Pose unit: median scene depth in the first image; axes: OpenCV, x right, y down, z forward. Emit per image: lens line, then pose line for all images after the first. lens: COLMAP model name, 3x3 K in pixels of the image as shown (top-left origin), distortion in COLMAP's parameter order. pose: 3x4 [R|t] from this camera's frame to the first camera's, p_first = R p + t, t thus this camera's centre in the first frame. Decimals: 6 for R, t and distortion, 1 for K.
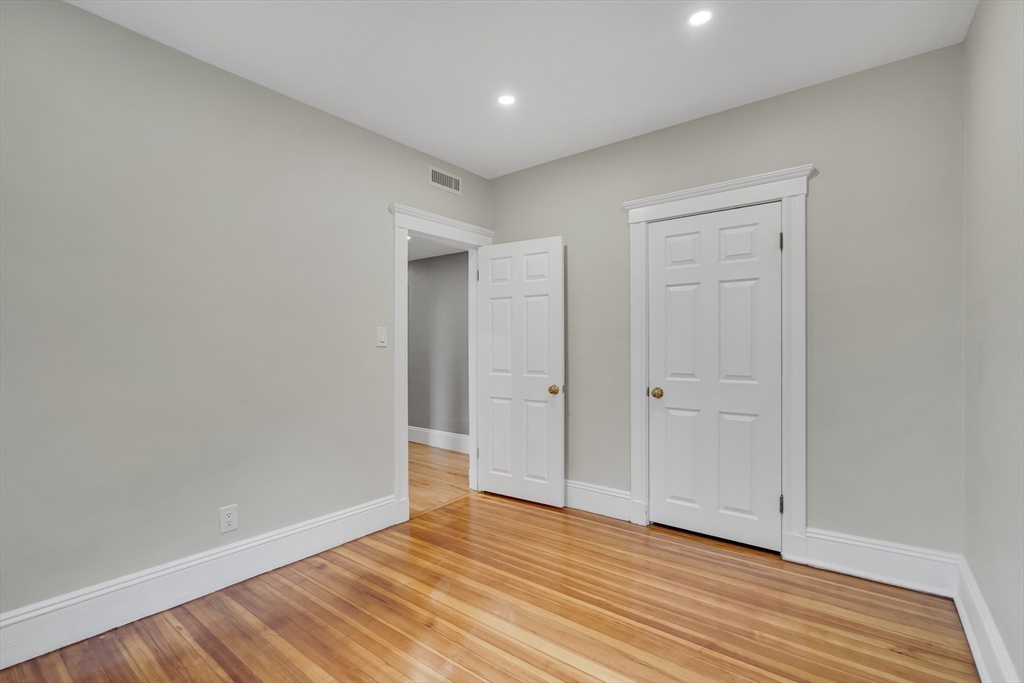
lens RADIAL K [[473.6, 0, 512.0], [0, 473.6, 341.5], [0, 0, 1]] dist [-0.002157, 0.000131]
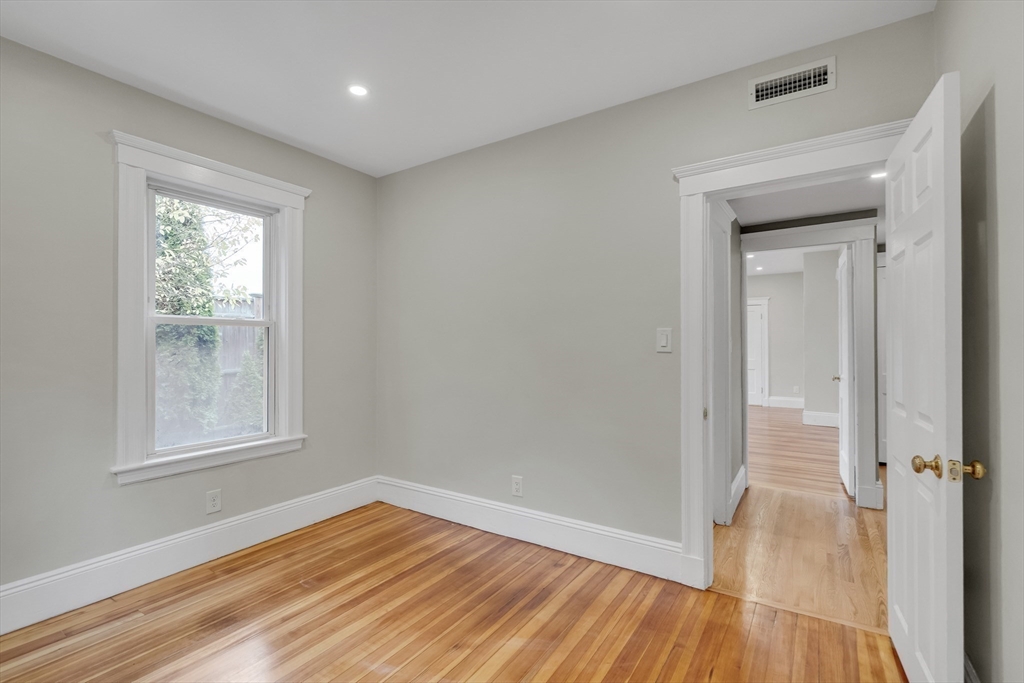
lens RADIAL K [[473.6, 0, 512.0], [0, 473.6, 341.5], [0, 0, 1]] dist [-0.002157, 0.000131]
pose [[0.073217, -0.007469, -0.997288, 0.652778], [0.007916, 0.999945, -0.006908, -0.005828], [0.997285, -0.007389, 0.073273, 0.866493]]
